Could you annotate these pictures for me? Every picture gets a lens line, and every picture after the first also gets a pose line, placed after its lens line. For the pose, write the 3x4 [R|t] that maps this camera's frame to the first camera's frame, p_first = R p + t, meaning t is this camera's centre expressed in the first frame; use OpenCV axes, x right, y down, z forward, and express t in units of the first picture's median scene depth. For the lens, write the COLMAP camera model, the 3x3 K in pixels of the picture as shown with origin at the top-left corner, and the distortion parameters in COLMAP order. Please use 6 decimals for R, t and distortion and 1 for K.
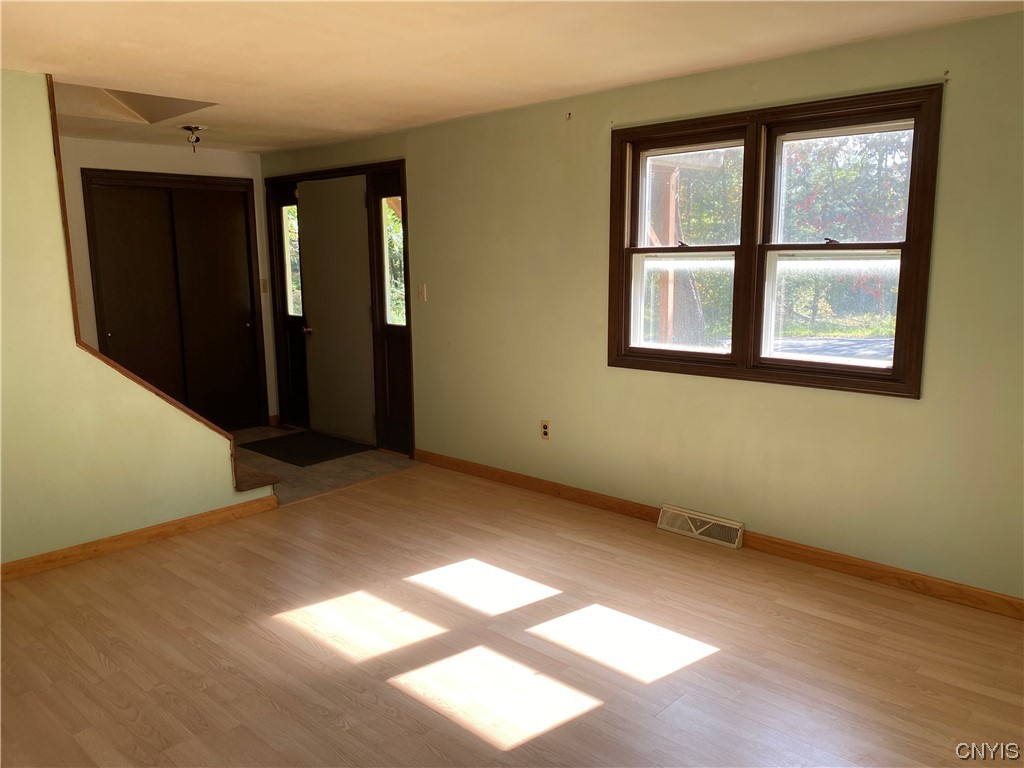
lens RADIAL K [[778.7, 0, 518.2], [0, 778.7, 378.2], [0, 0, 1]] dist [0.045539, -0.056456]
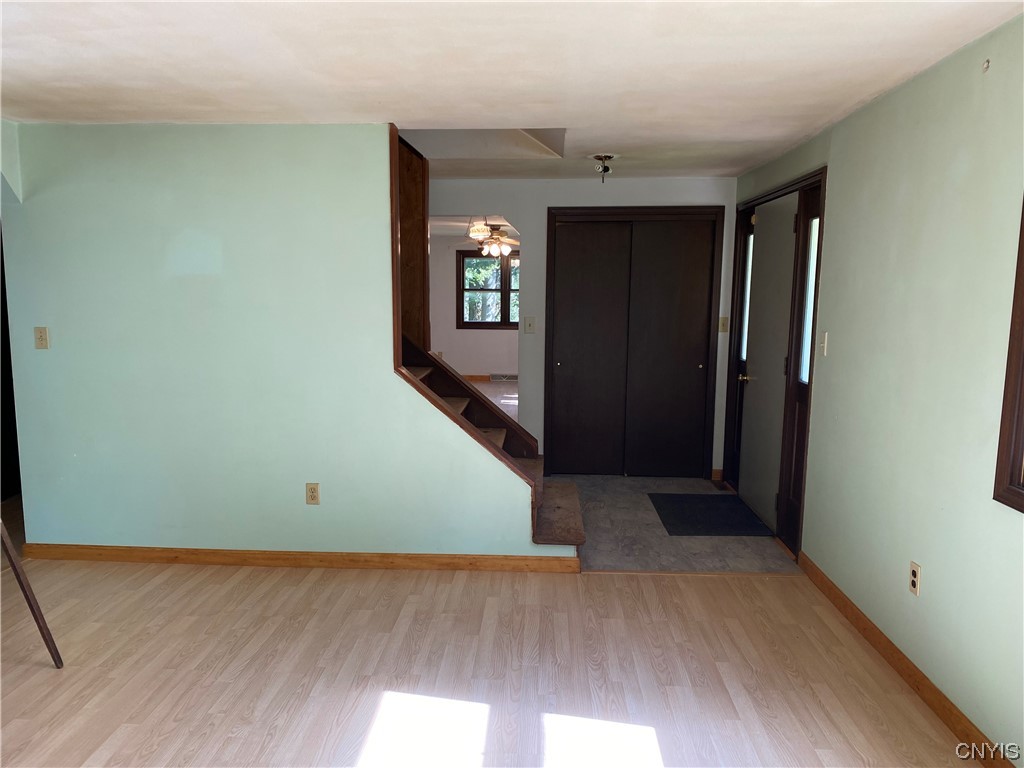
lens RADIAL K [[778.7, 0, 503.0], [0, 778.7, 385.9], [0, 0, 1]] dist [0.045539, -0.056456]
pose [[0.640011, 0.111965, -0.760165, 0.306349], [-0.134904, 0.990333, 0.032286, -0.066128], [0.756431, 0.081886, 0.648928, 0.362063]]
